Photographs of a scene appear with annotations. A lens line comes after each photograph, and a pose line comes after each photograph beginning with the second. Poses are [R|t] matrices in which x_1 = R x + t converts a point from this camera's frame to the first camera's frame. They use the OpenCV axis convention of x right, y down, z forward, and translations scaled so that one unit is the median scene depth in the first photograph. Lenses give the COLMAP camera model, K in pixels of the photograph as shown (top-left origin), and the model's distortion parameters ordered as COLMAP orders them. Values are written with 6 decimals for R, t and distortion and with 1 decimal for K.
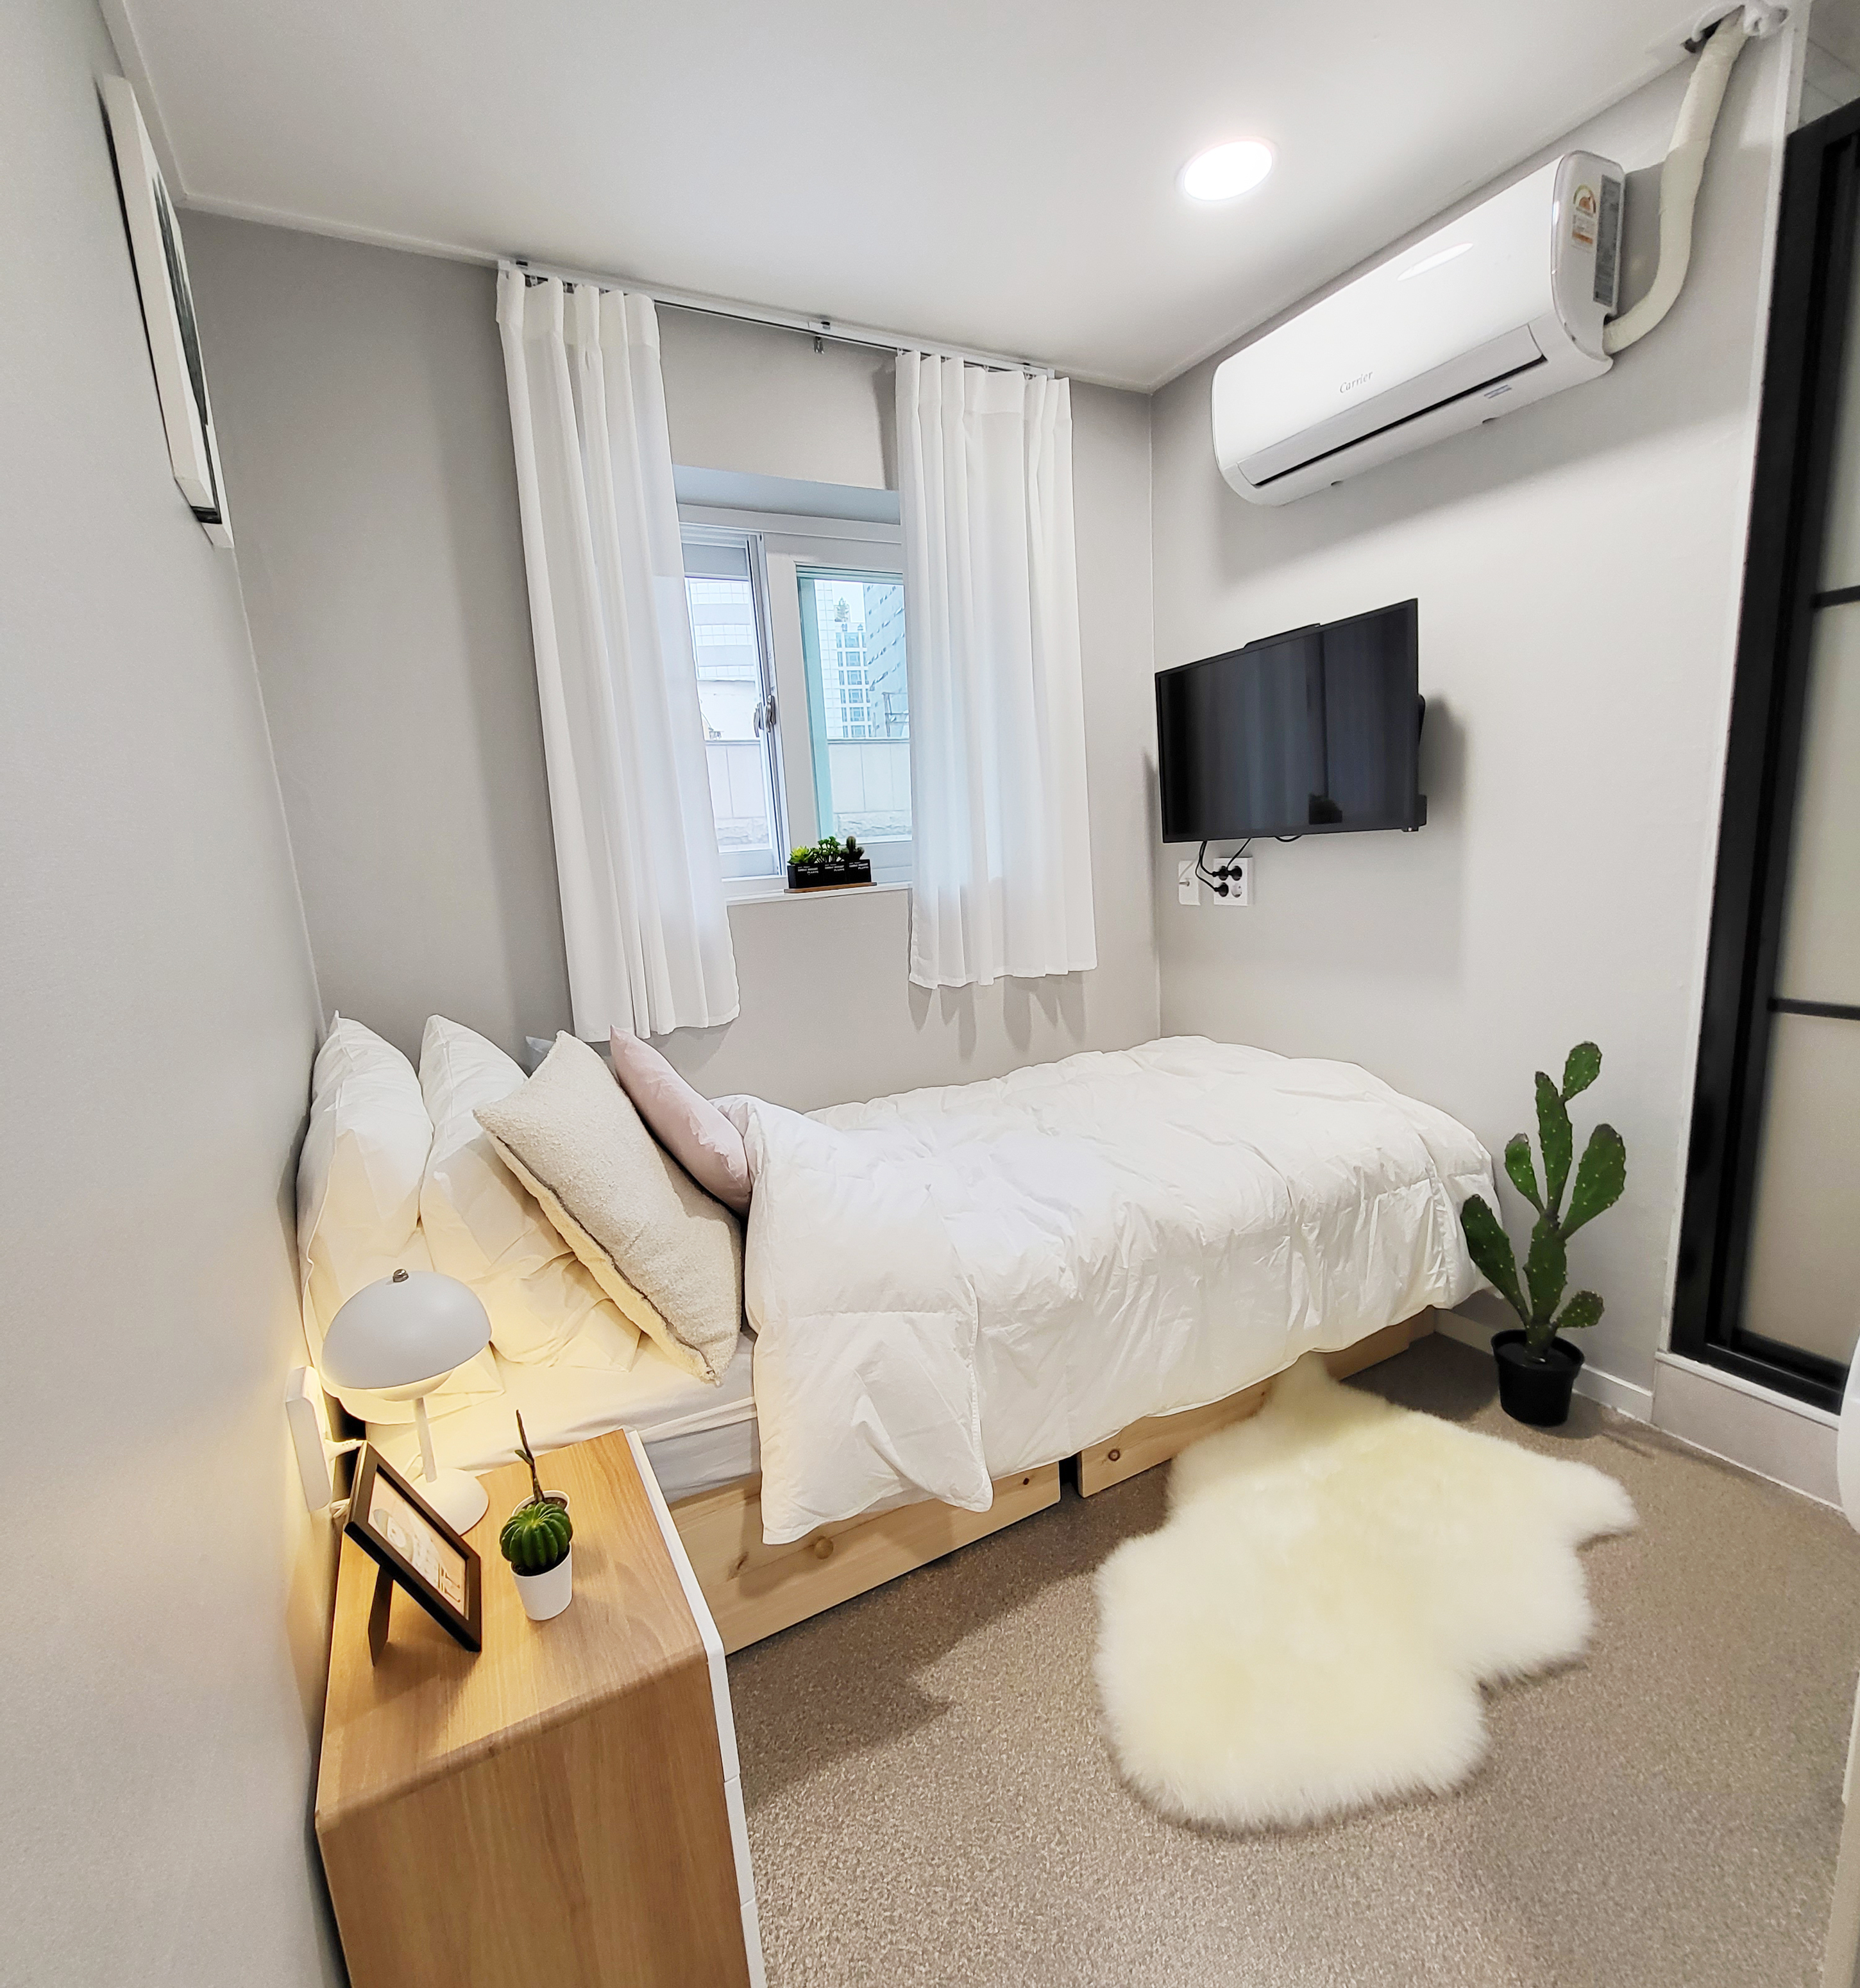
lens RADIAL K [[998.2, 0, 927.3], [0, 998.2, 925.5], [0, 0, 1]] dist [-0.003436, -0.001175]
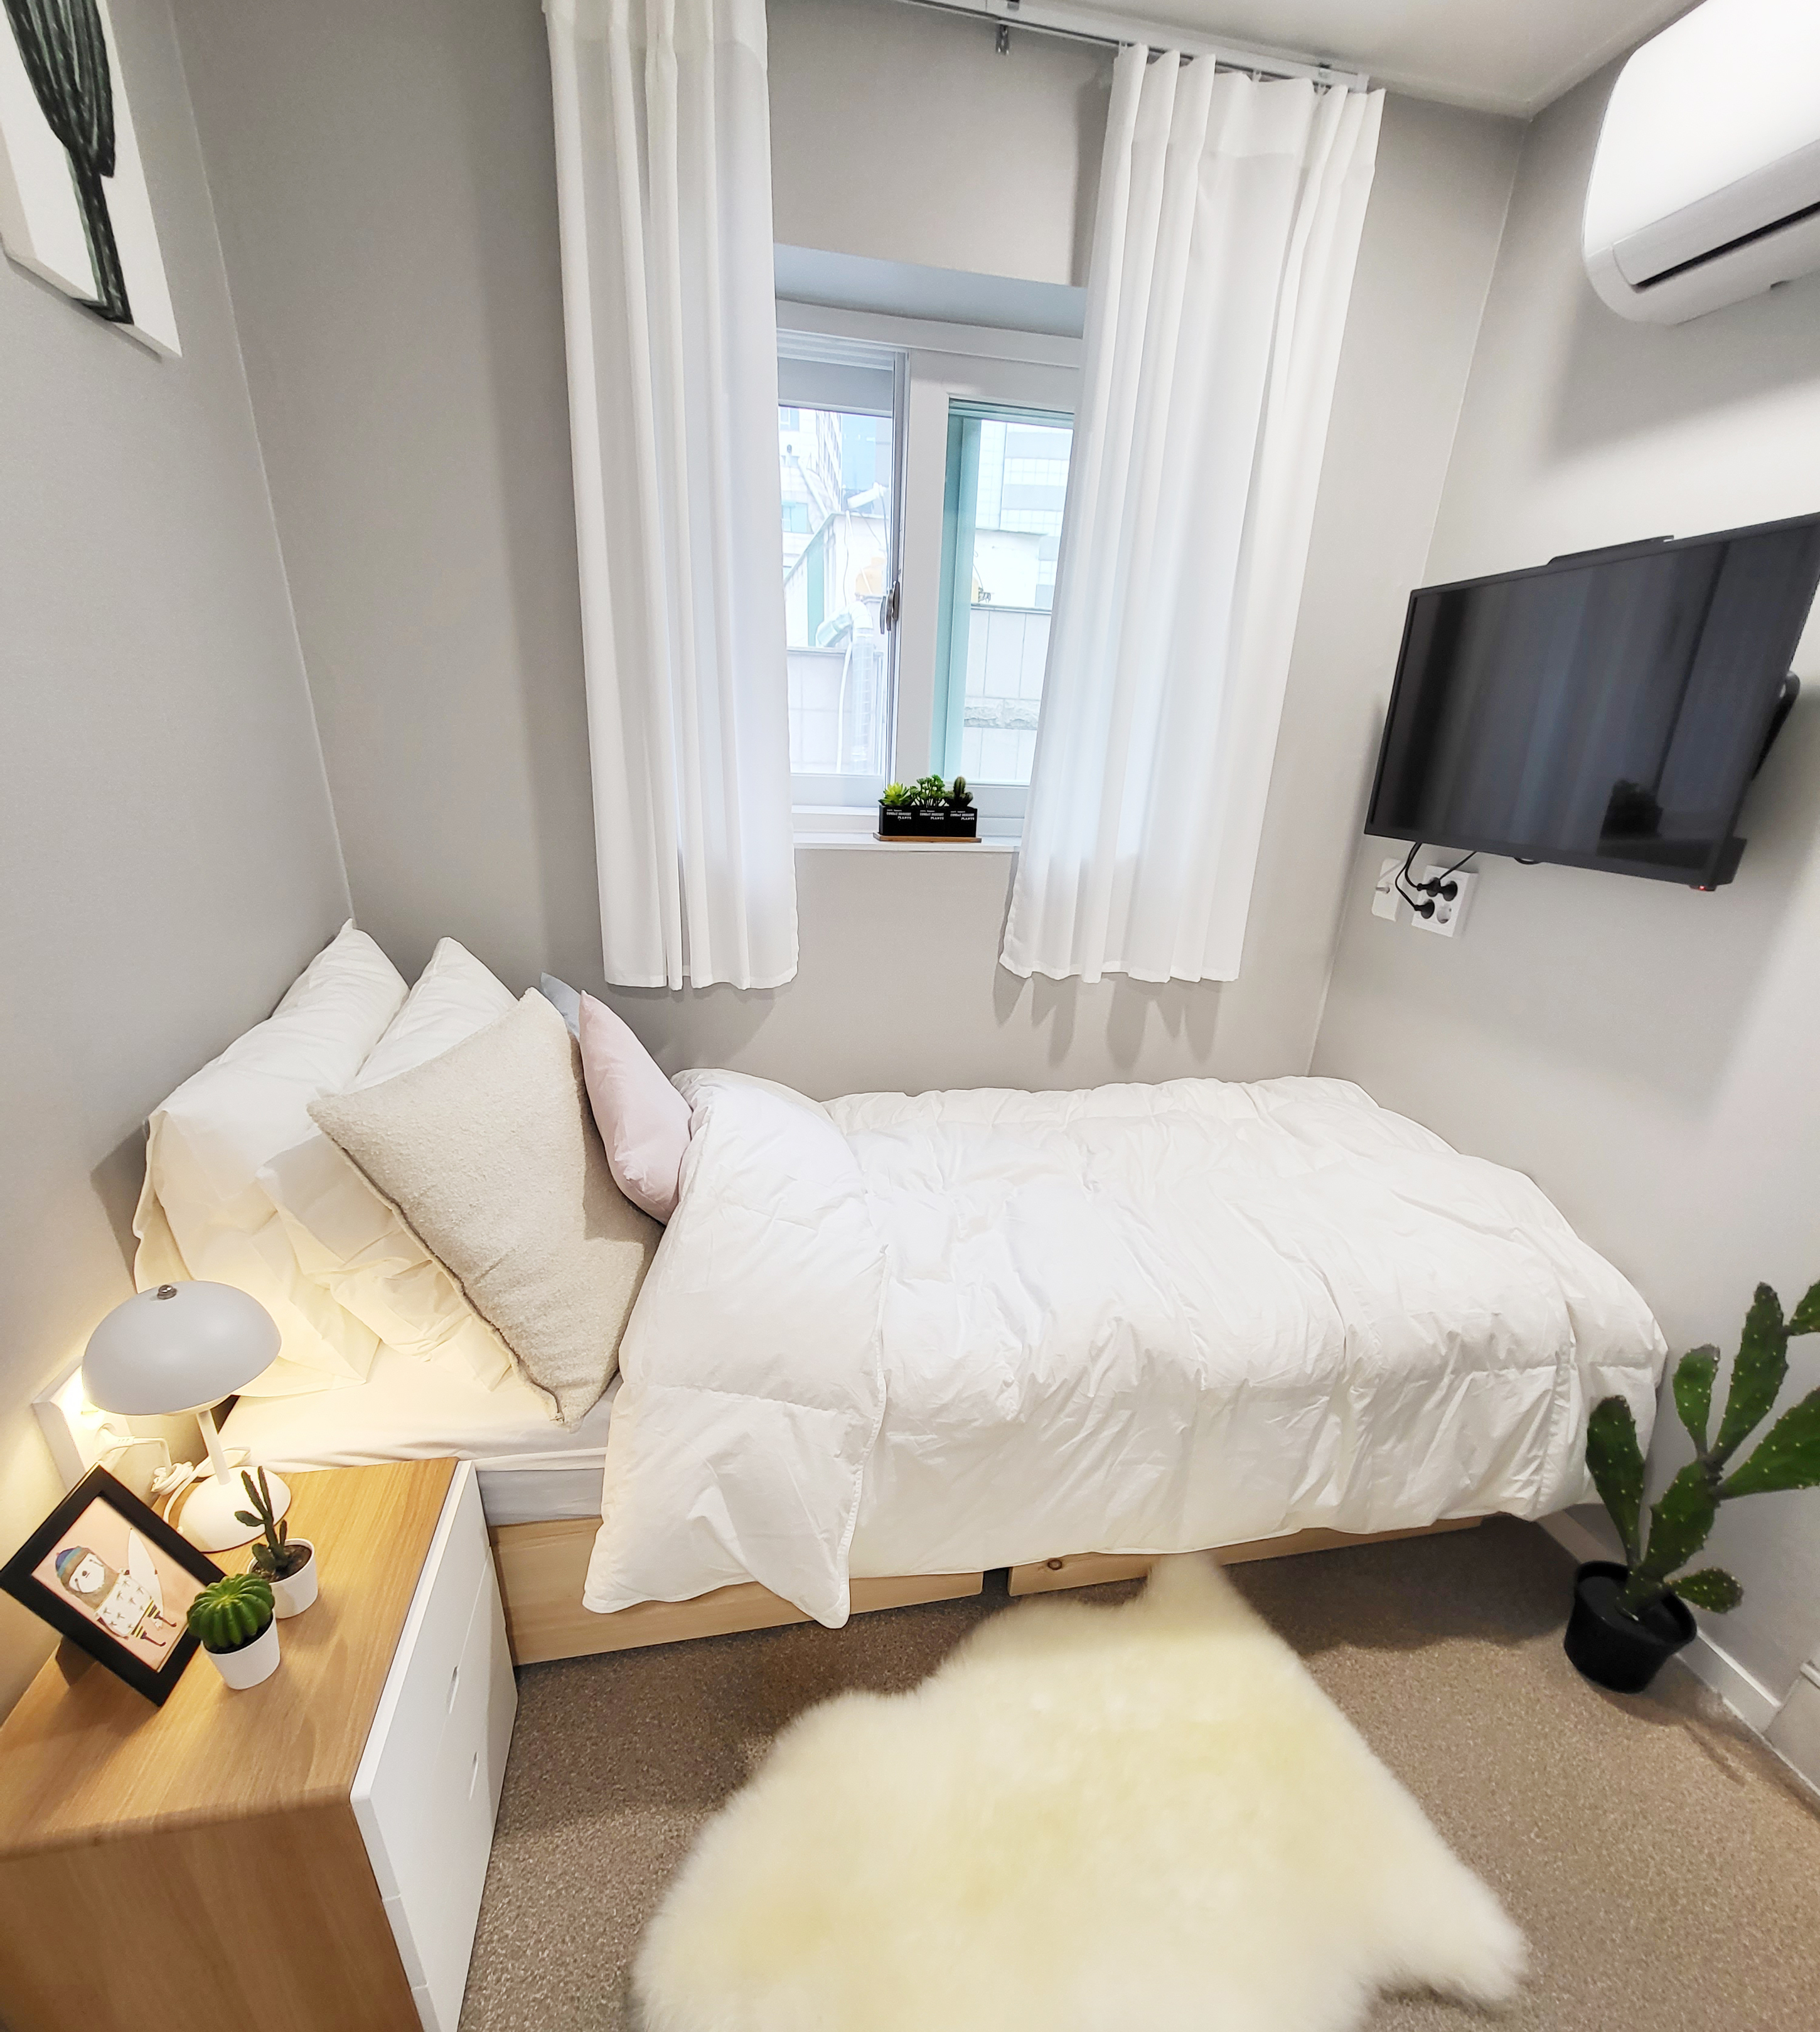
lens RADIAL K [[998.2, 0, 912.7], [0, 998.2, 1089.3], [0, 0, 1]] dist [0.000931, -0.002872]
pose [[0.955558, 0.193479, -0.222429, 0.164615], [-0.127826, 0.951809, 0.278784, -0.094404], [0.265649, -0.237962, 0.934240, 0.212722]]
